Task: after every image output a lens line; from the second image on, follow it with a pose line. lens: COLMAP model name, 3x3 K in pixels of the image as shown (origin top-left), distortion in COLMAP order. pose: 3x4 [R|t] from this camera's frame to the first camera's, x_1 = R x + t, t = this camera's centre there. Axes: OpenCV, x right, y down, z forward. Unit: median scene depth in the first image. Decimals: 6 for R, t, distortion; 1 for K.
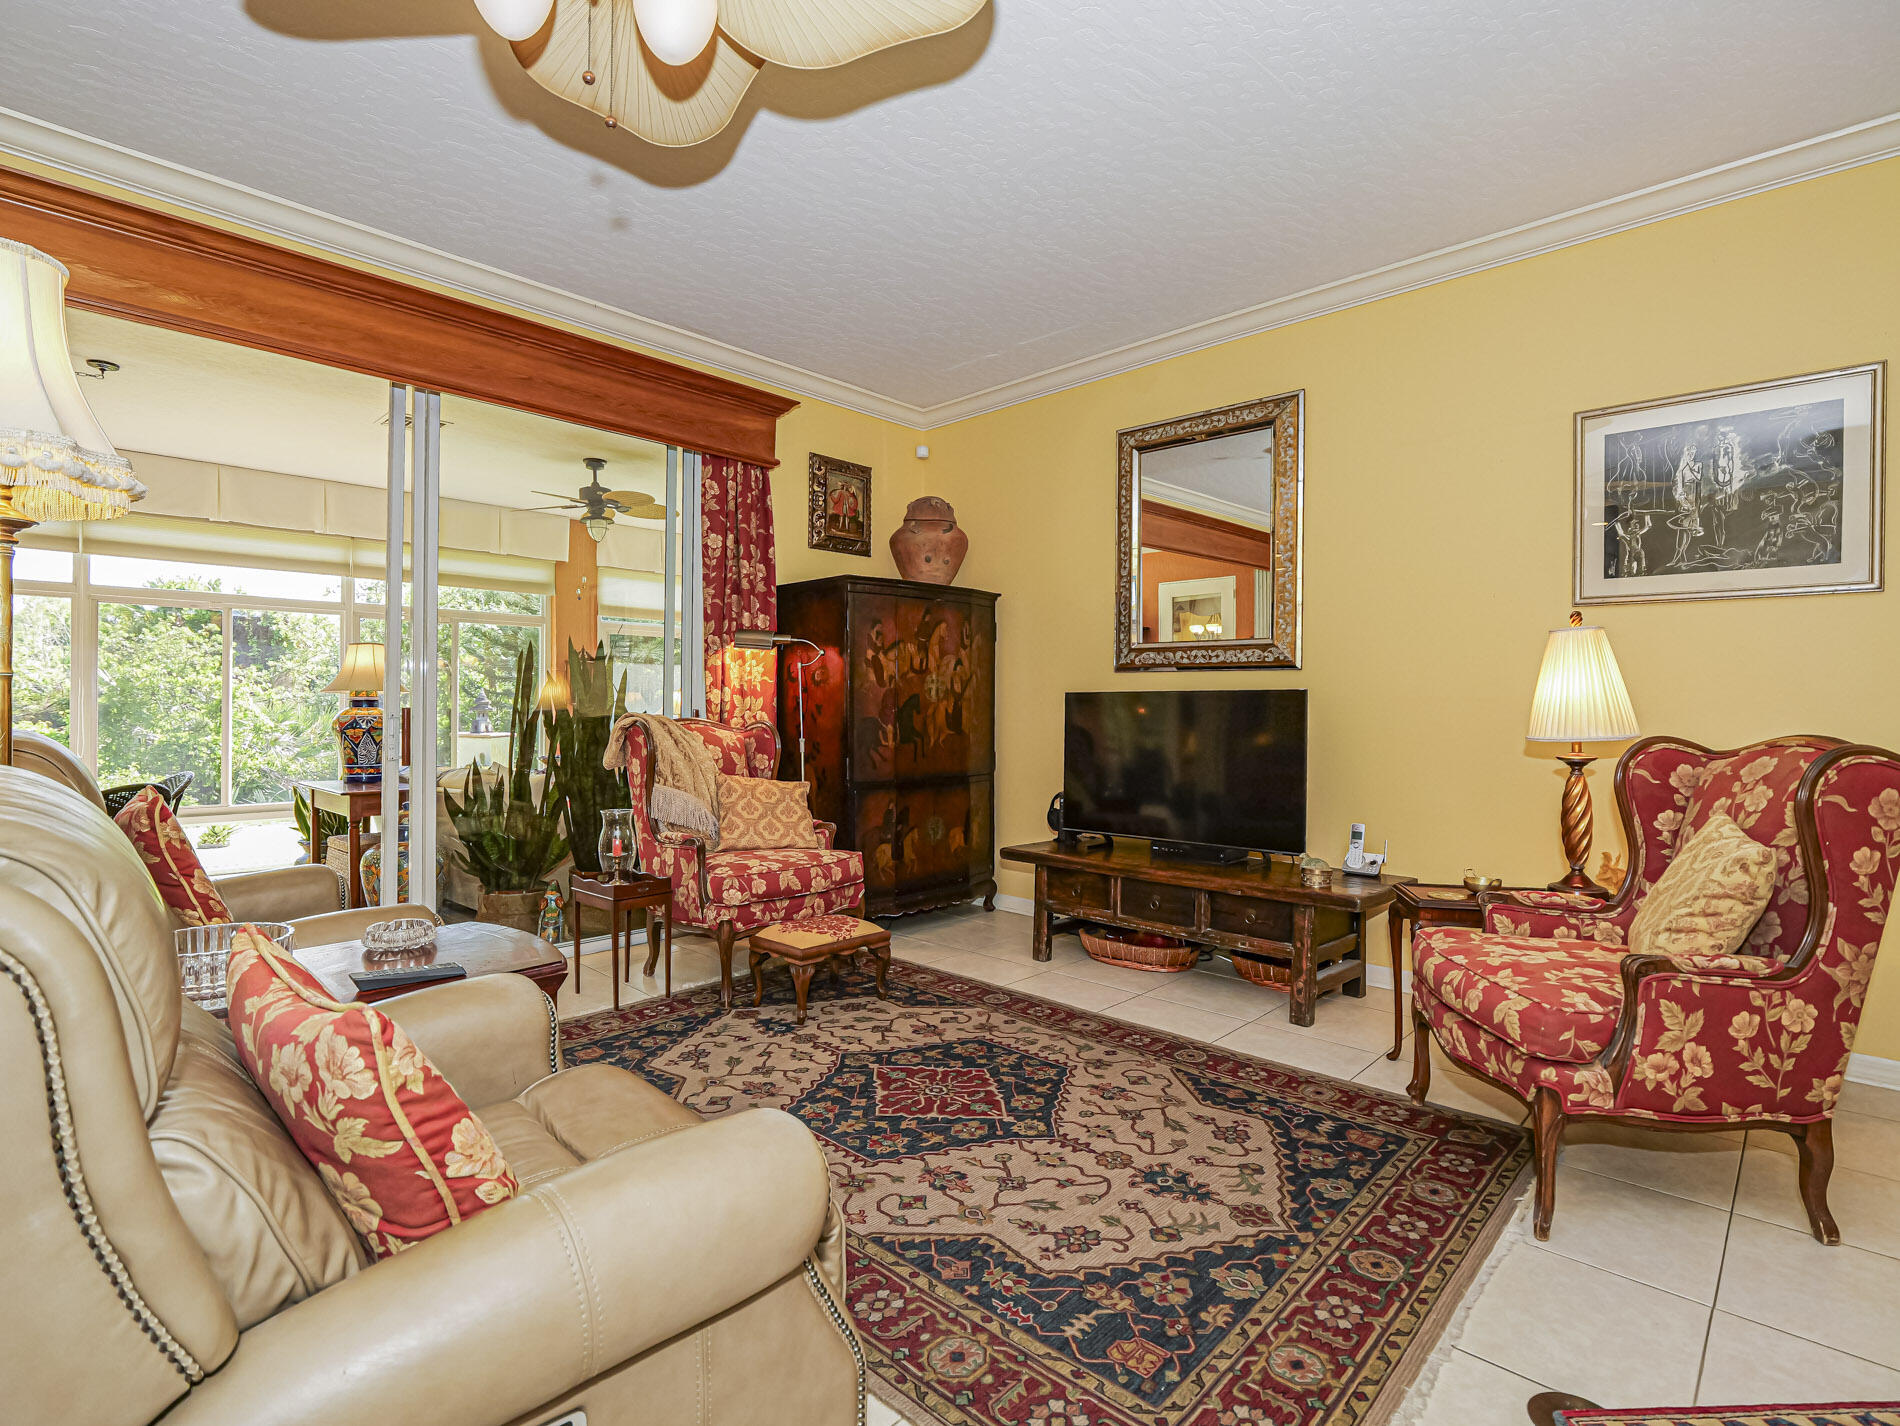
lens RADIAL K [[924.5, 0, 950.0], [0, 924.5, 713.0], [0, 0, 1]] dist [-0.011467, -0.000431]
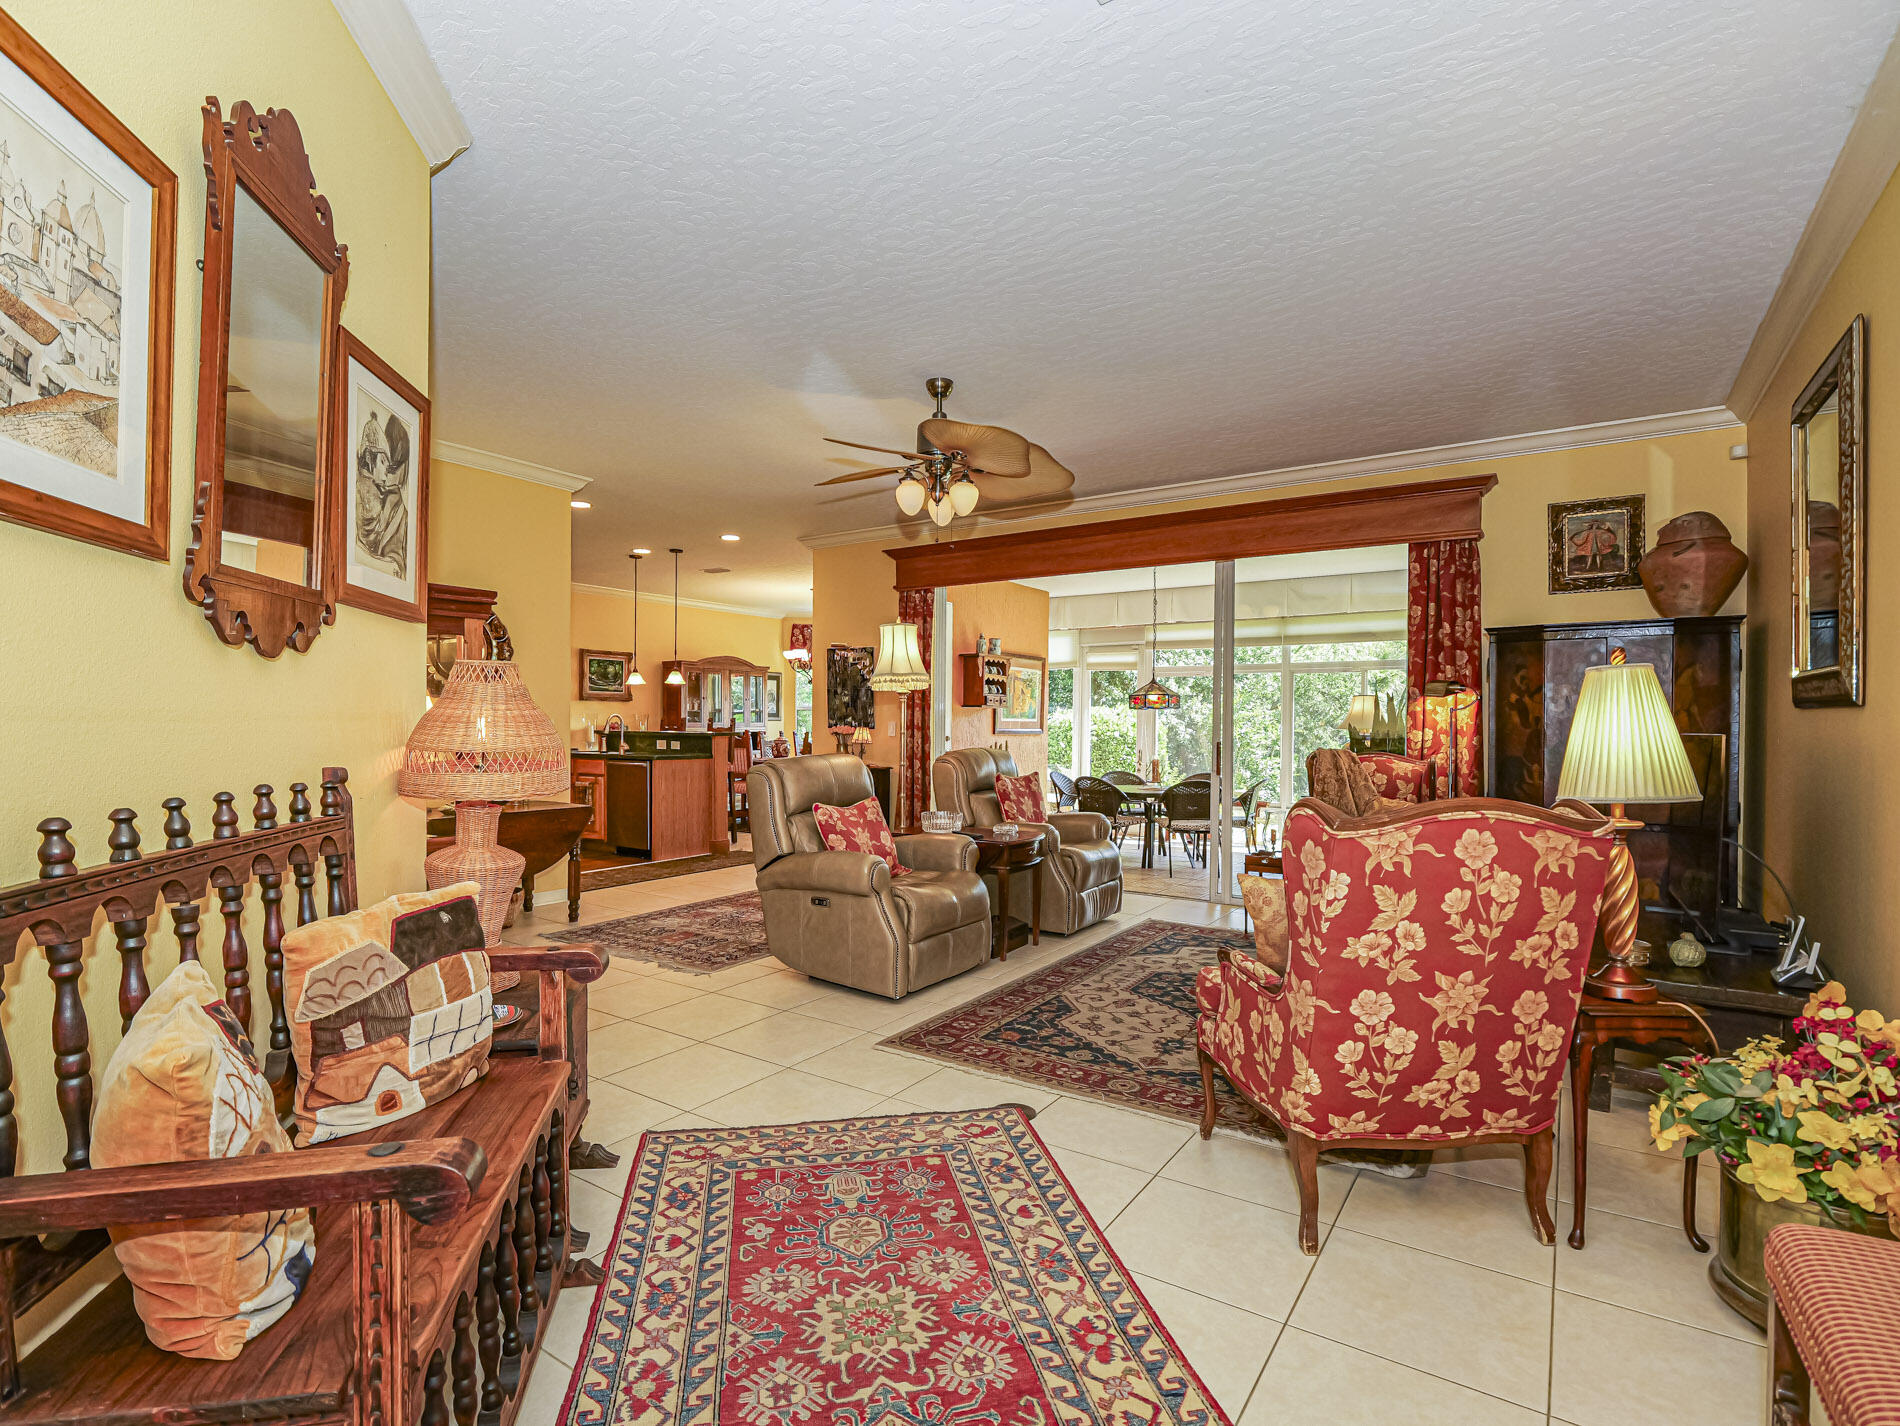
lens RADIAL K [[925.8, 0, 948.6], [0, 925.8, 747.7], [0, 0, 1]] dist [-0.002910, -0.012090]
pose [[0.166119, 0.020368, -0.985895, 1.094557], [-0.011881, 0.999755, 0.018652, -0.022297], [0.986034, 0.008615, 0.166320, 0.212063]]
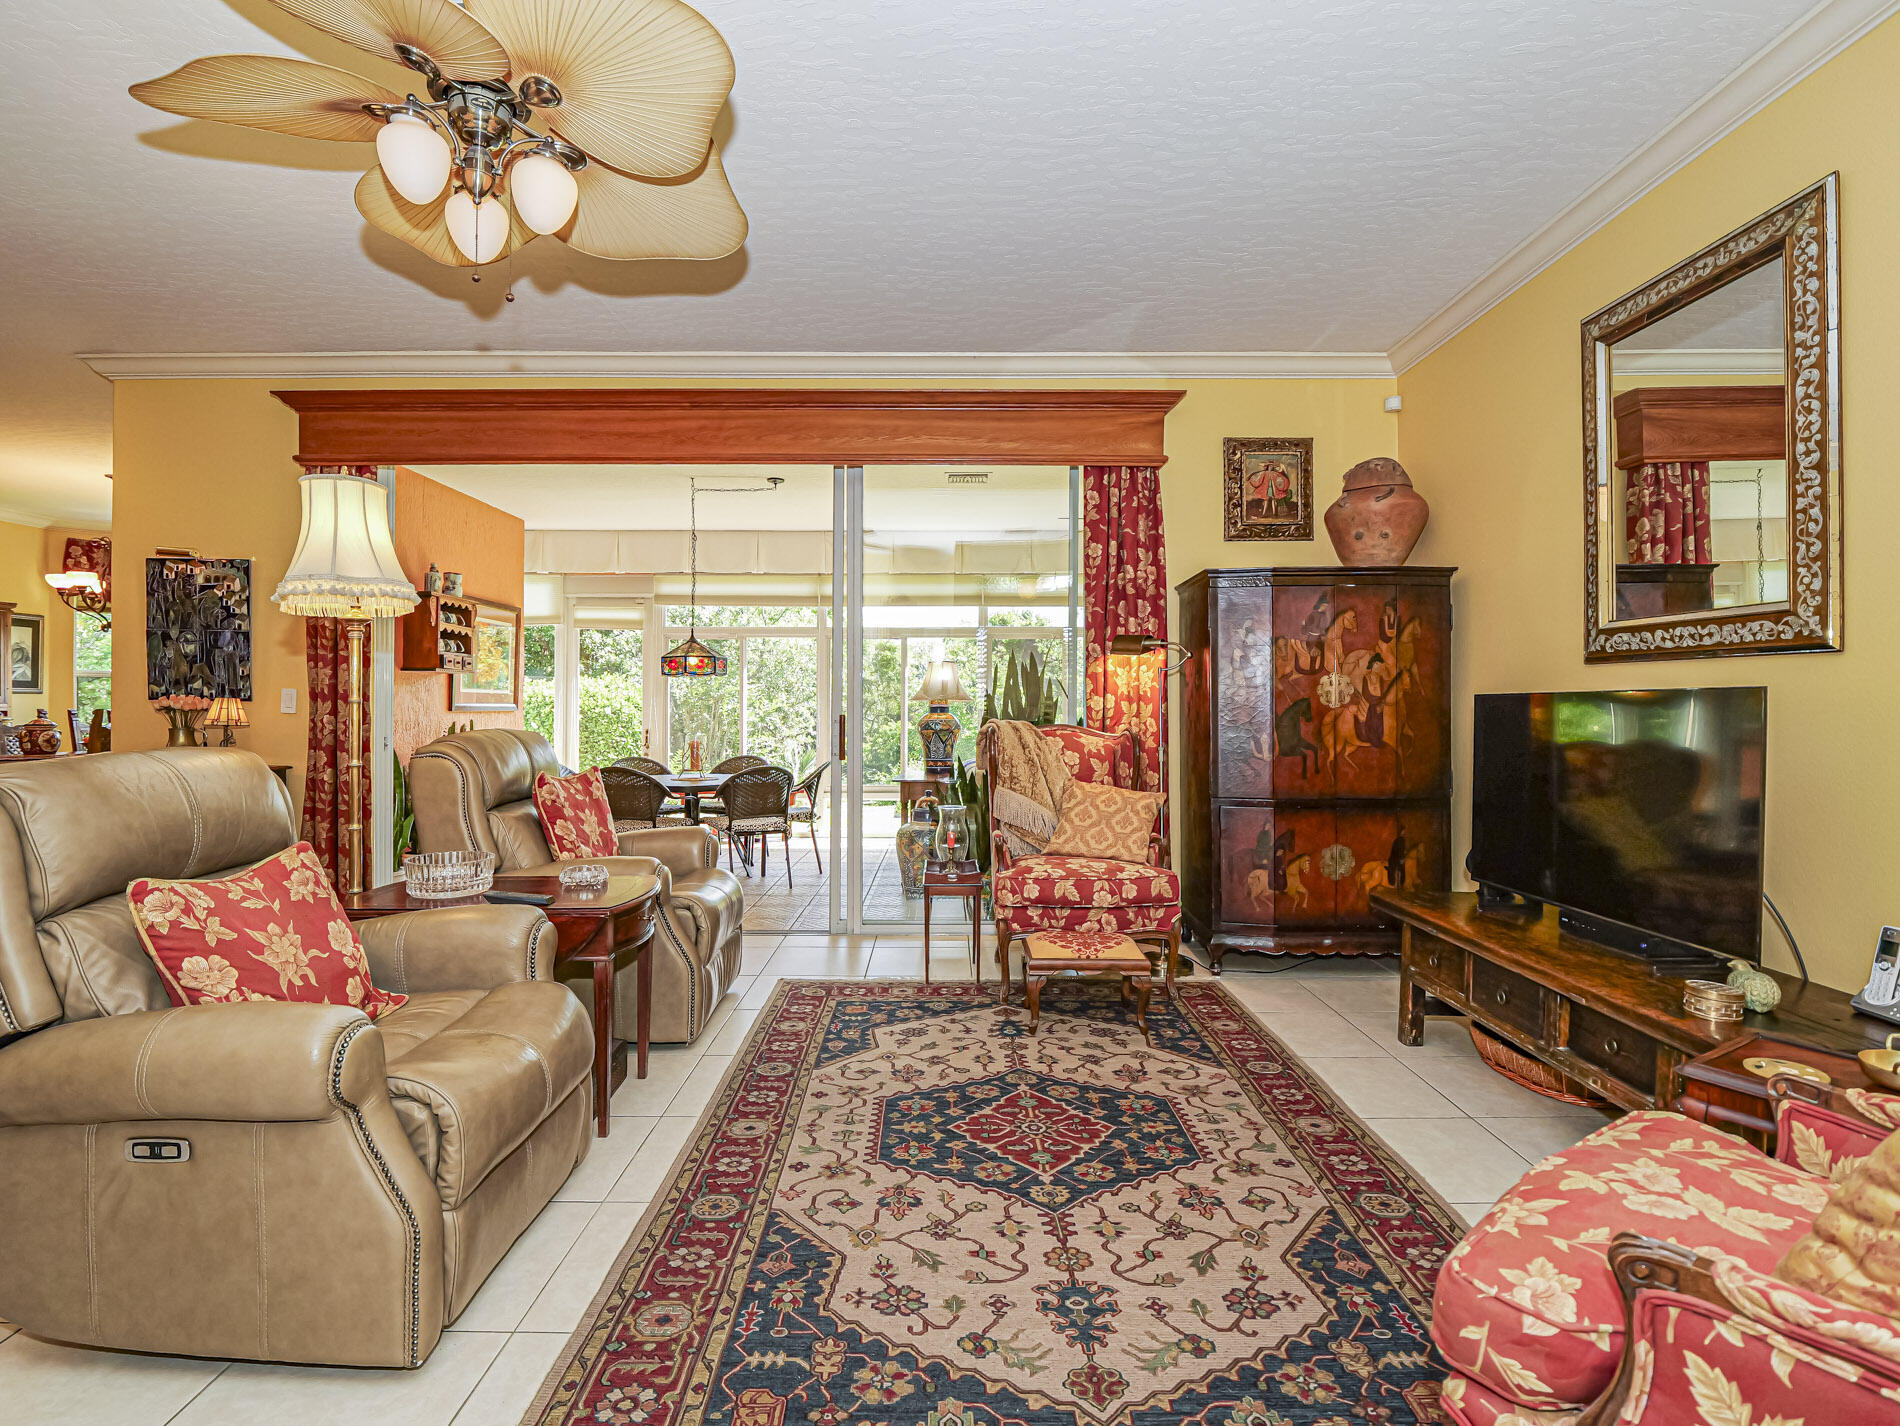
lens RADIAL K [[935.3, 0, 946.1], [0, 935.3, 706.9], [0, 0, 1]] dist [-0.016044, -0.000444]
pose [[0.688908, -0.004241, -0.724837, 0.468984], [-0.001565, 0.999972, -0.007339, -0.007610], [0.724847, 0.006190, 0.688882, 0.217866]]
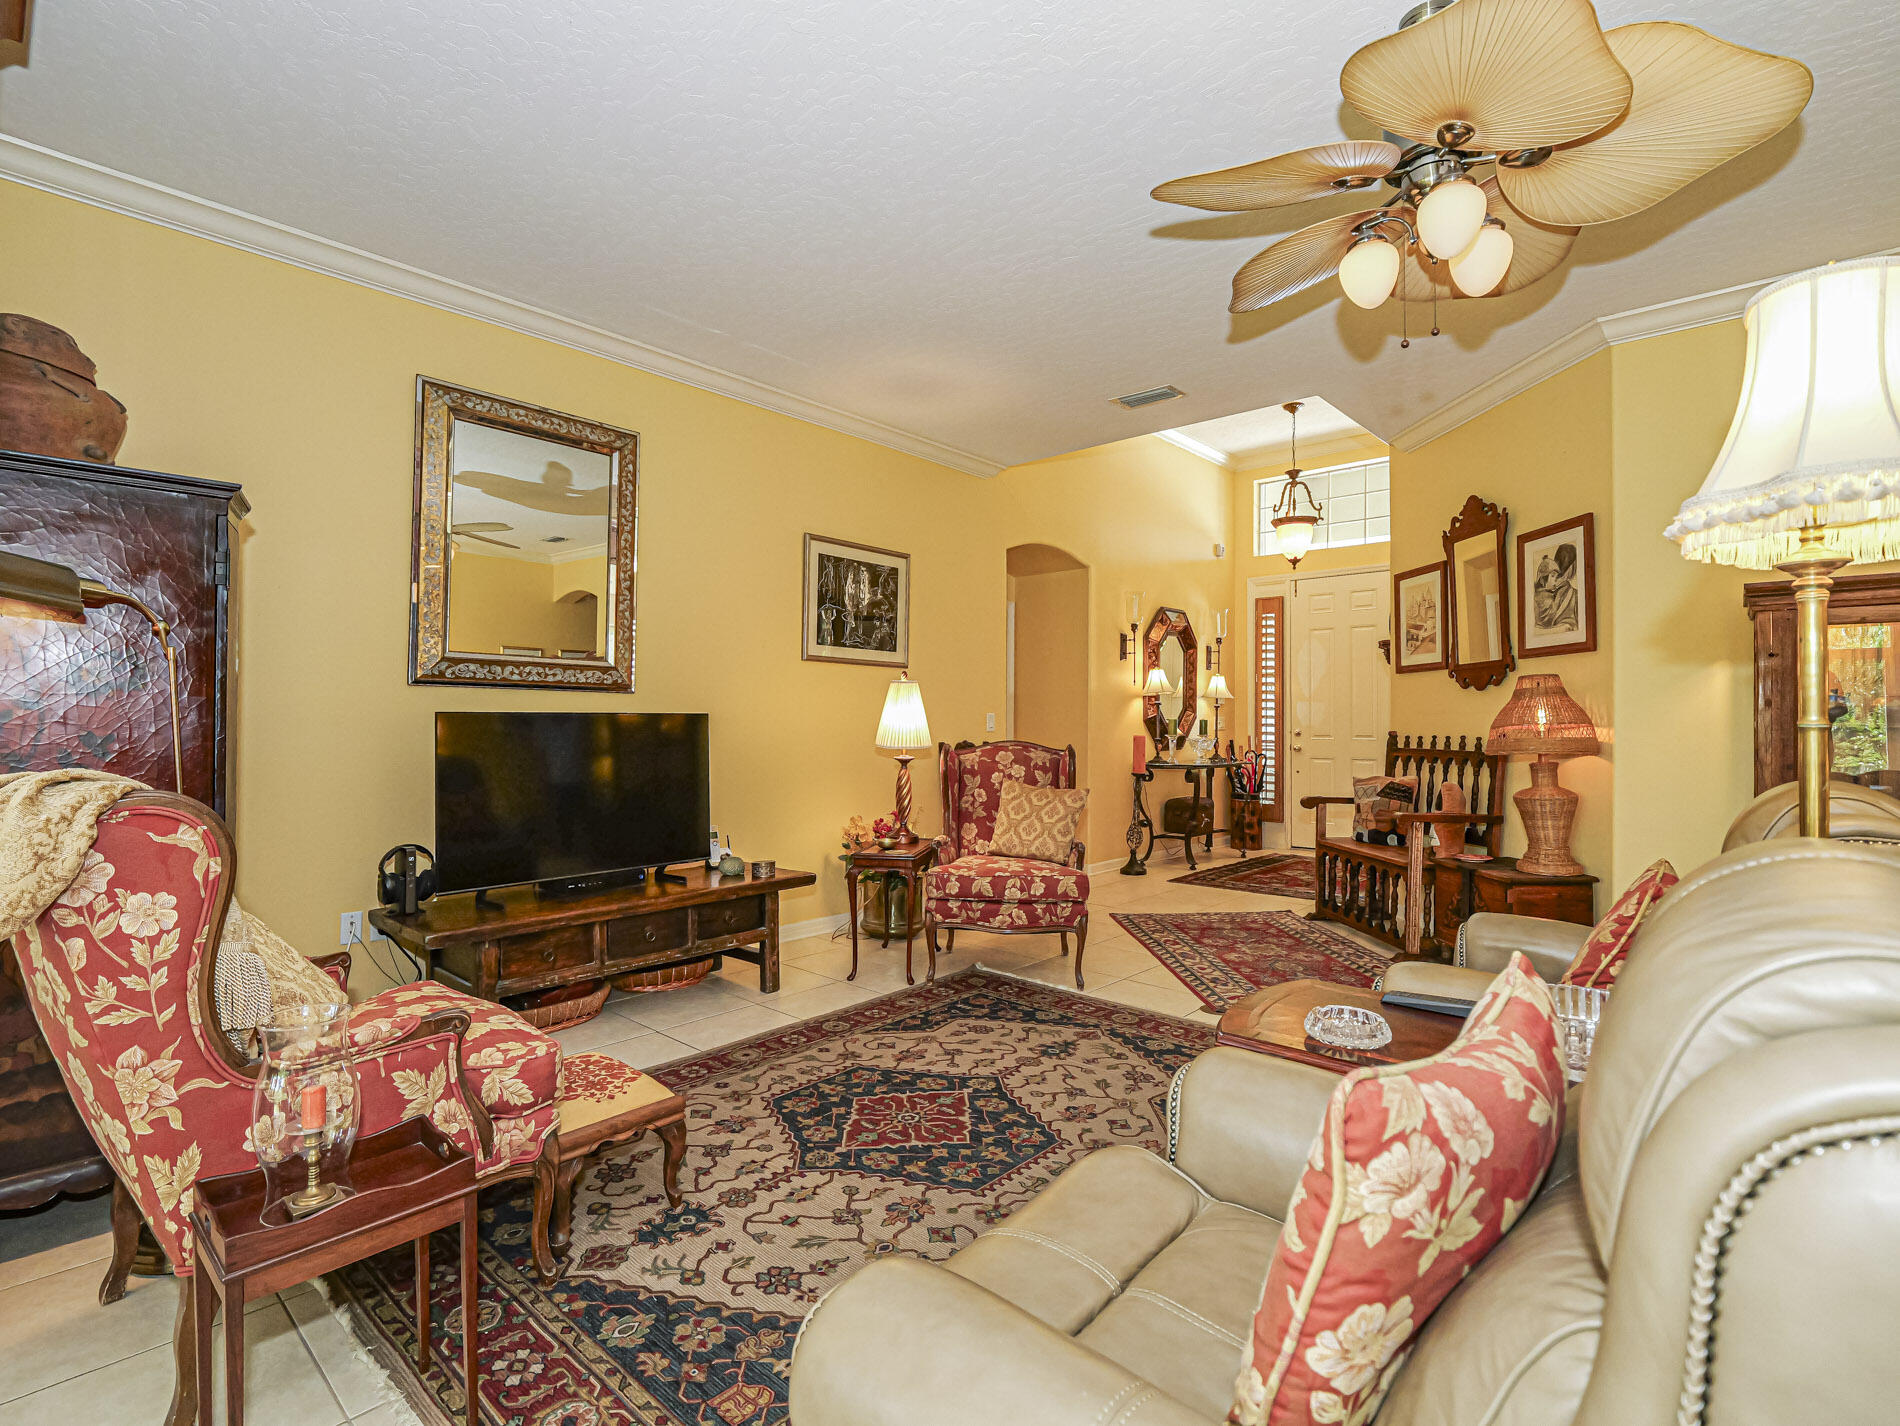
lens RADIAL K [[910.2, 0, 938.3], [0, 910.2, 717.2], [0, 0, 1]] dist [-0.004189, -0.000654]
pose [[-0.014095, -0.001358, 0.999900, -0.773078], [0.003918, 0.999991, 0.001414, -0.022113], [-0.999893, 0.003938, -0.014089, 0.753679]]
